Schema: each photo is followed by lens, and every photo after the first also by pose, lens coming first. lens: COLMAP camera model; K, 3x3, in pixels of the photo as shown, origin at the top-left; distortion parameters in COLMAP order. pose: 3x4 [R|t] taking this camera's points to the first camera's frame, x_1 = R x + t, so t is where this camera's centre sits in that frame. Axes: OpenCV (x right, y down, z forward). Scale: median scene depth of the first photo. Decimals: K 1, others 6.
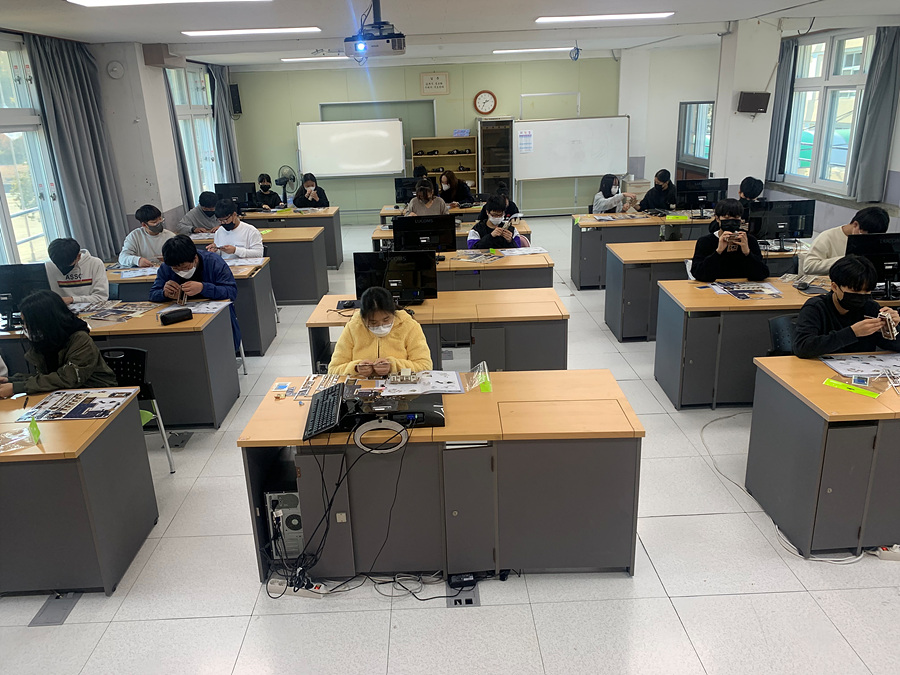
lens RADIAL K [[685.8, 0, 450.0], [0, 685.8, 337.5], [0, 0, 1]] dist [-0.003055, -0.008178]
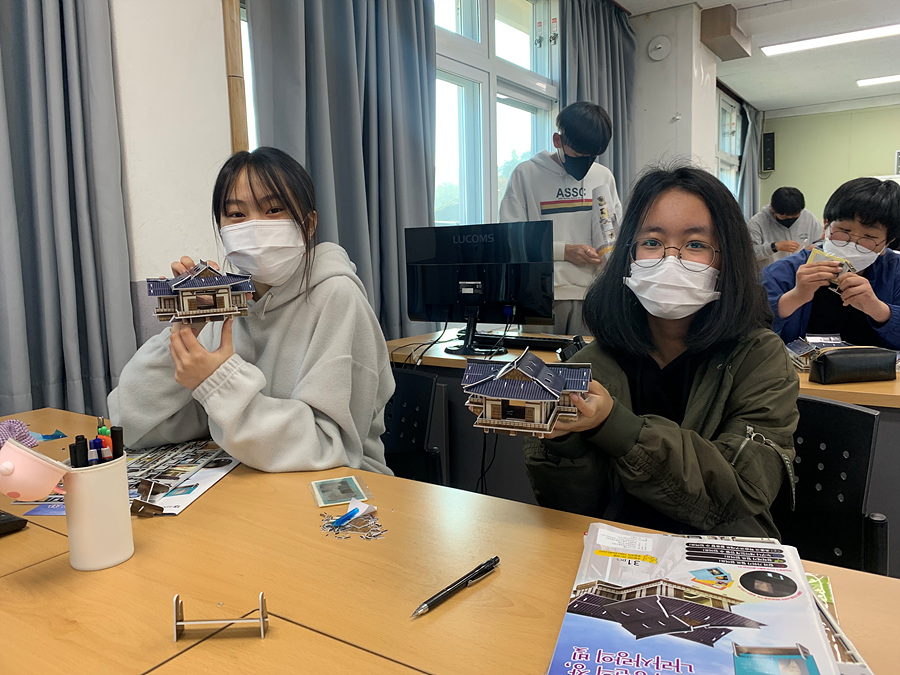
lens RADIAL K [[685.8, 0, 450.0], [0, 685.8, 337.5], [0, 0, 1]] dist [-0.003055, -0.008178]
pose [[0.814560, 0.077931, -0.574821, -0.241507], [-0.185527, 0.973885, -0.130871, 0.028328], [0.549610, 0.213247, 0.807746, 0.386694]]
